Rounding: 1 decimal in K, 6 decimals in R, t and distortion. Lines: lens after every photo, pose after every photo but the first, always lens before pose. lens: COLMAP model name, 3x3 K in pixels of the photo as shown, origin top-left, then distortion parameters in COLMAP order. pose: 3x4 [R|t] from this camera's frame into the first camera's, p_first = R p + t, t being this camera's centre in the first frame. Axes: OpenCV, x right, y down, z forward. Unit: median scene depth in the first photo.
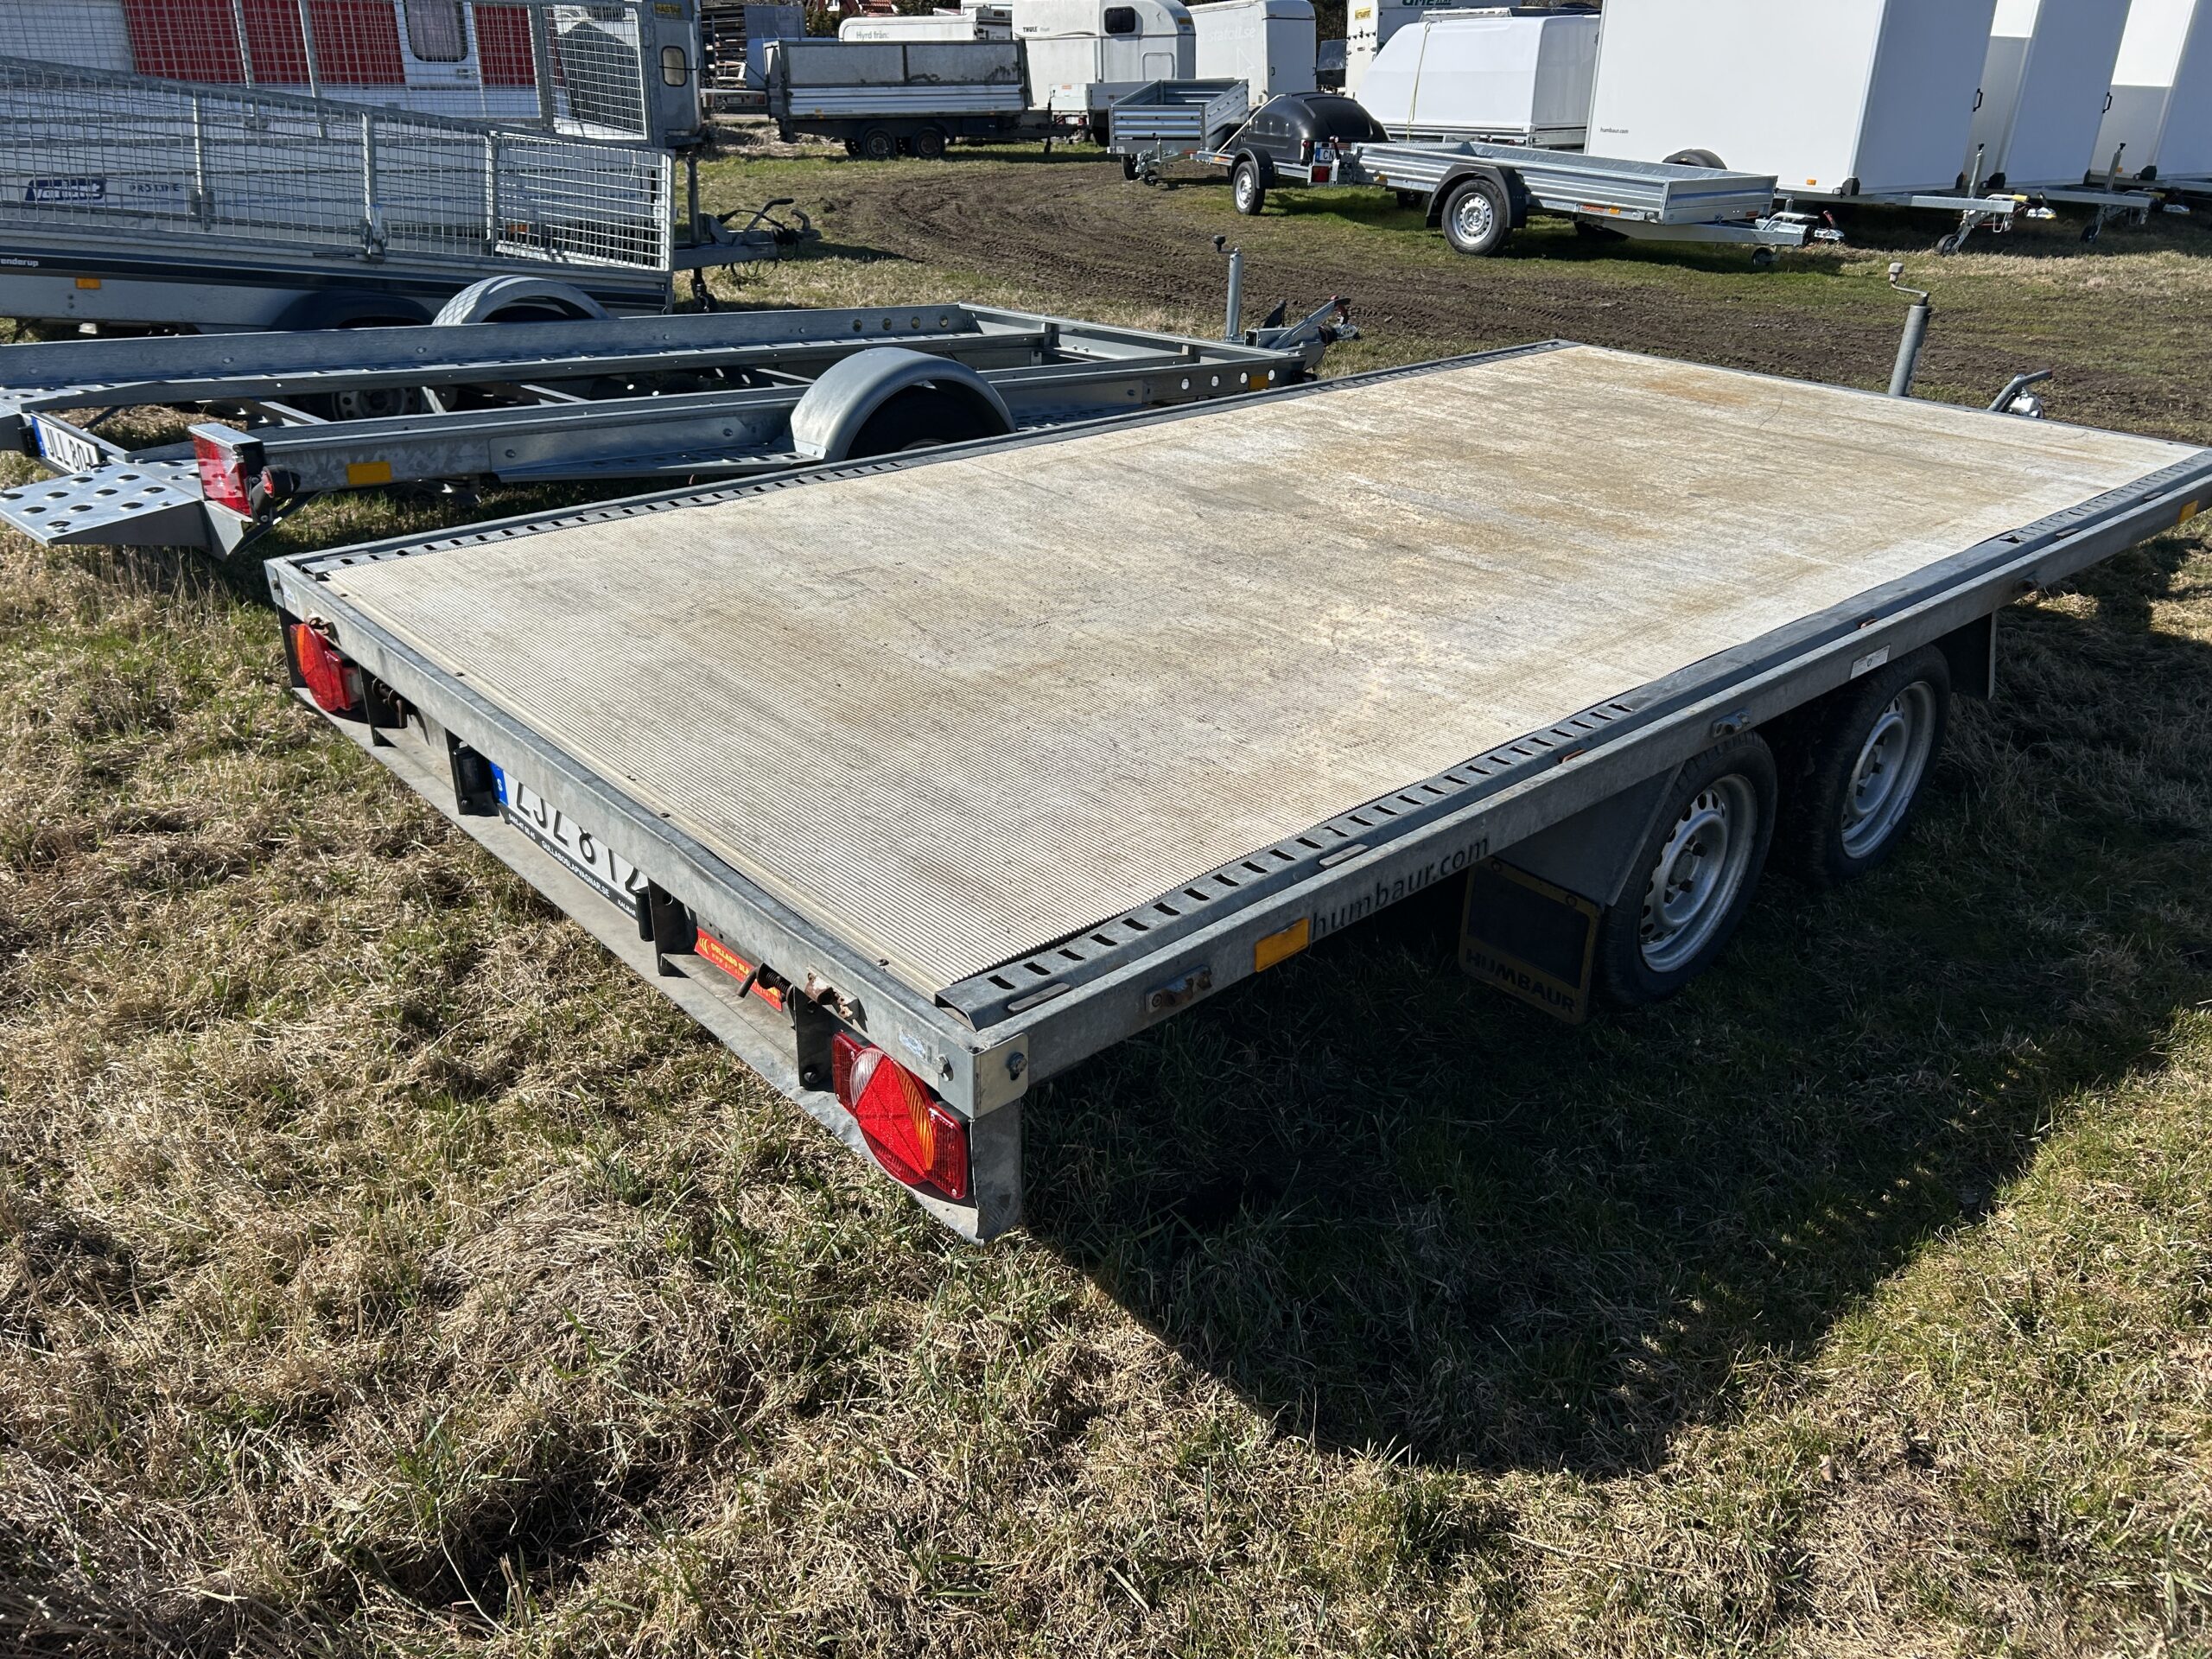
lens RADIAL K [[1678.2, 0, 1106.0], [0, 1678.2, 829.5], [0, 0, 1]] dist [0.002994, 0.001292]
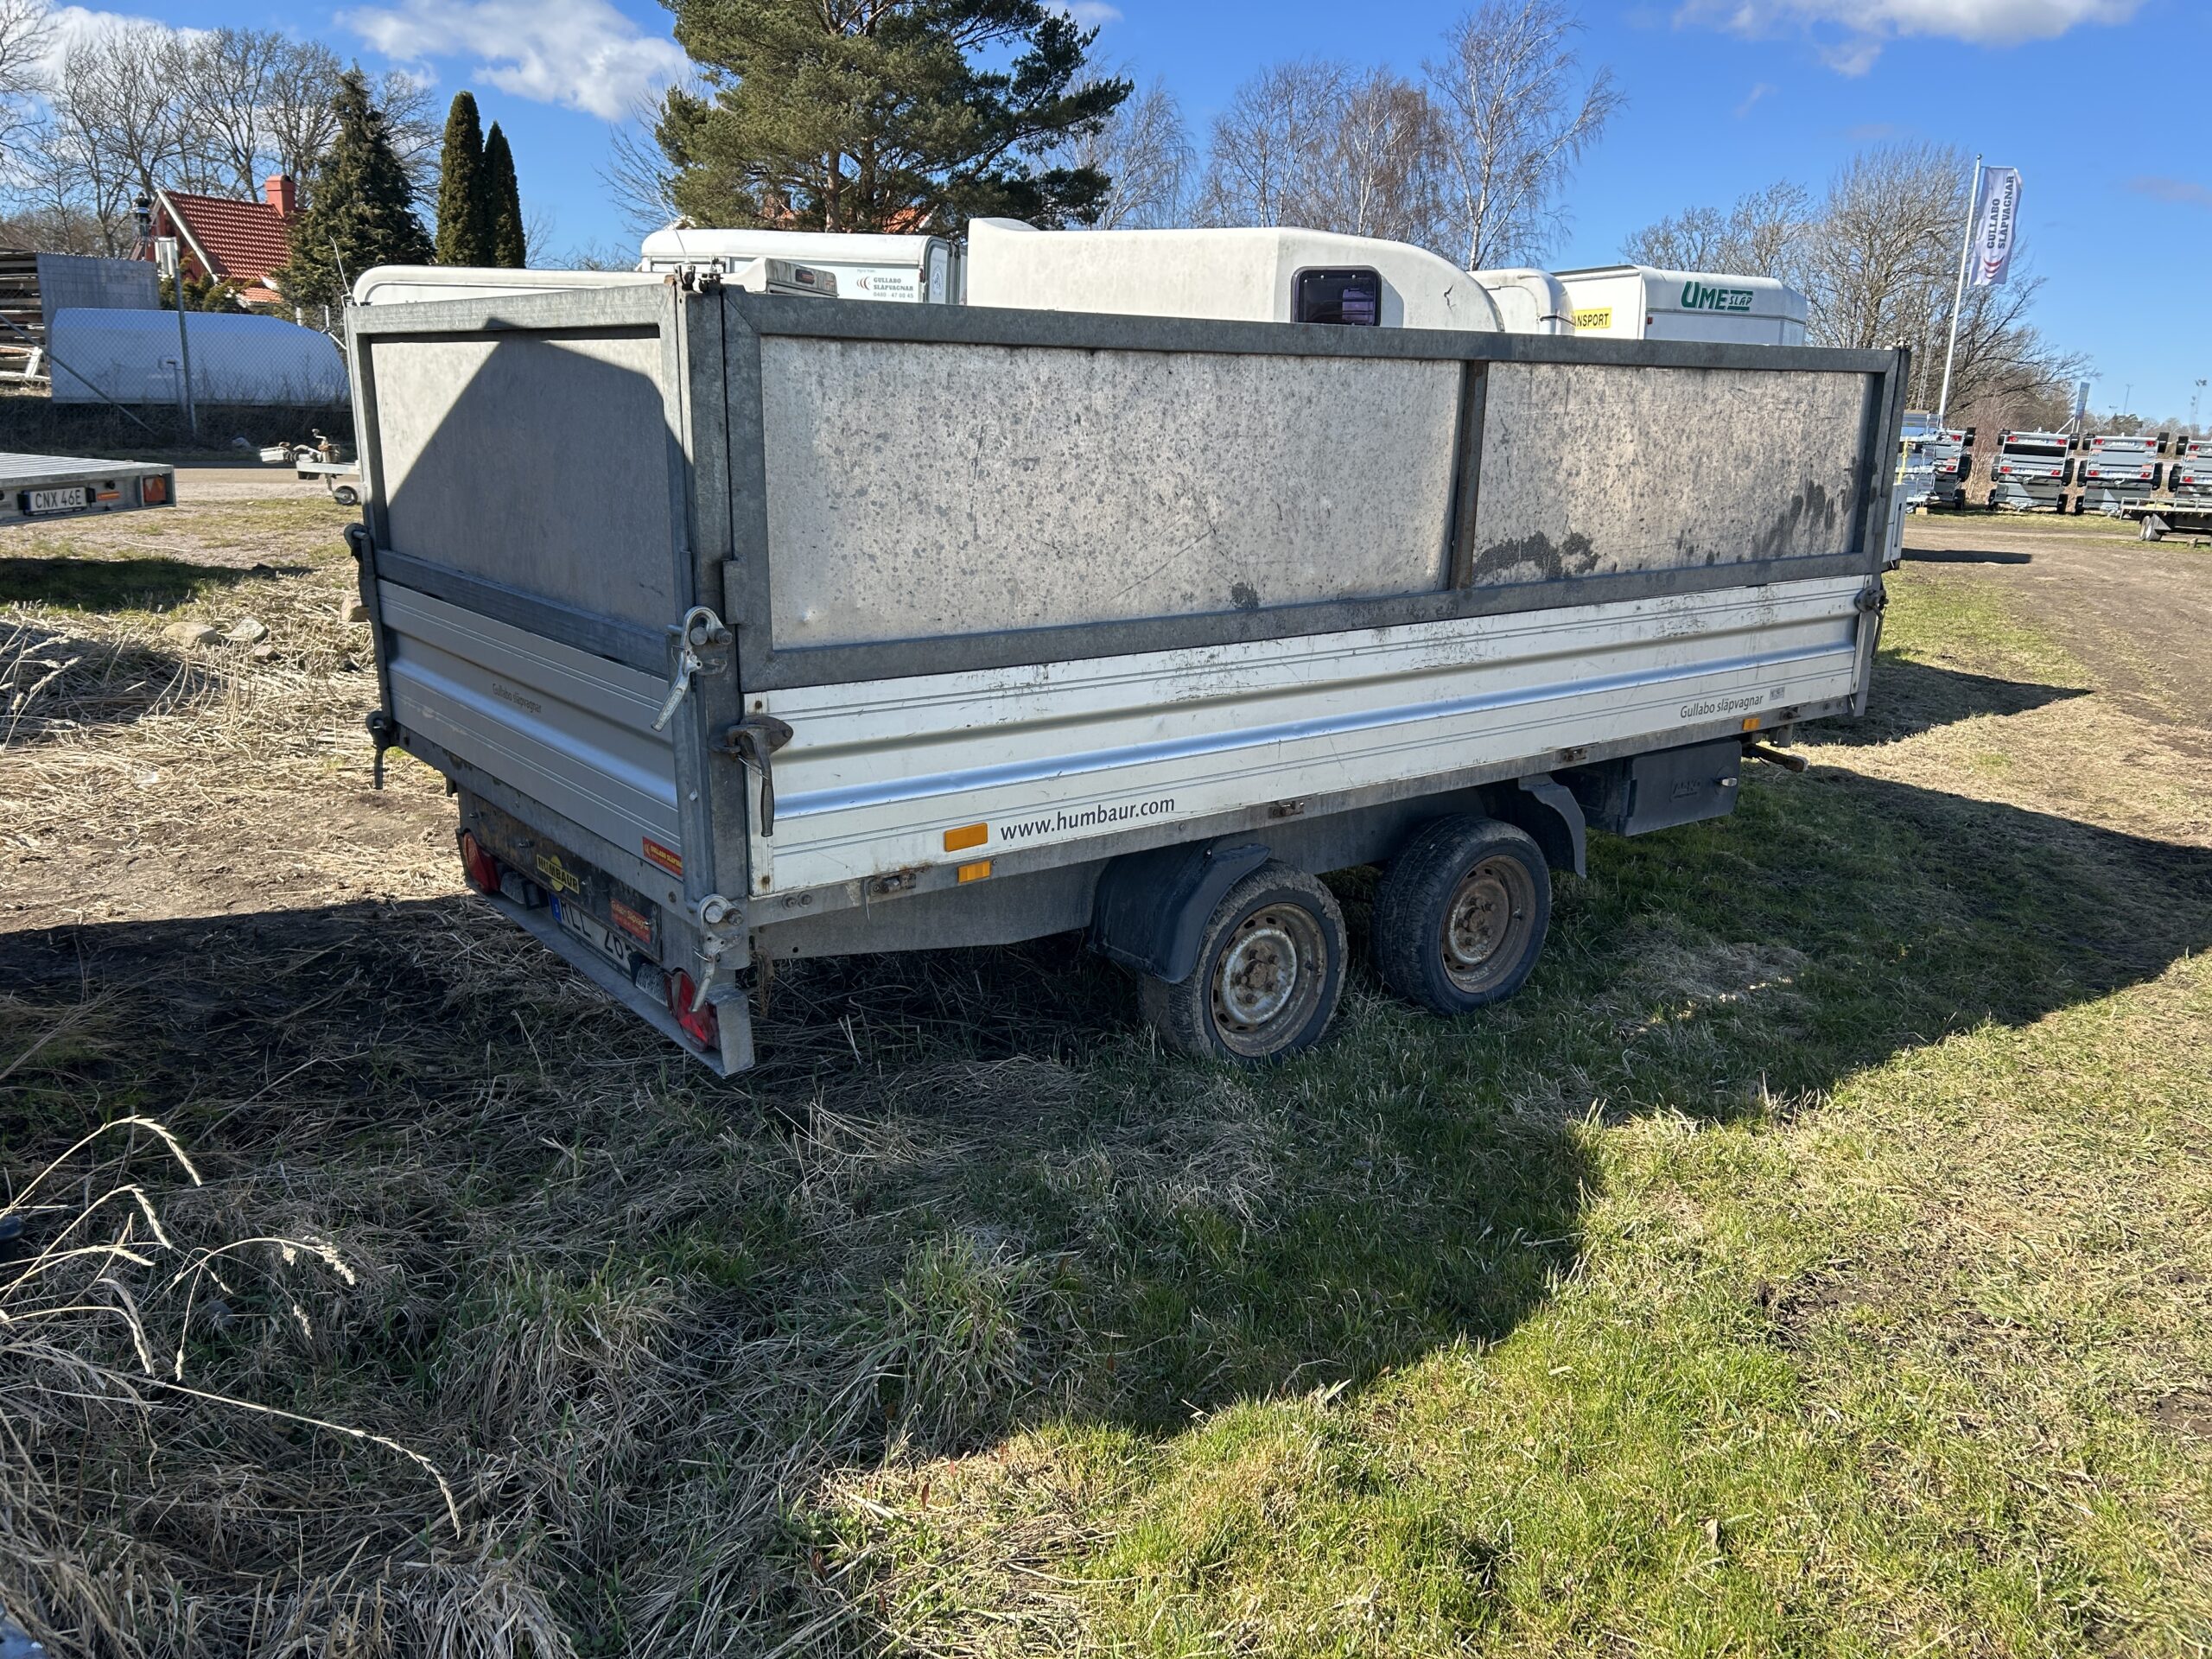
lens RADIAL K [[1678.2, 0, 1106.0], [0, 1678.2, 829.5], [0, 0, 1]] dist [0.002994, 0.001292]
pose [[0.933993, -0.066526, 0.351043, -0.204401], [0.120572, 0.983564, -0.134404, -0.405634], [-0.336332, 0.167859, 0.926663, 0.869617]]
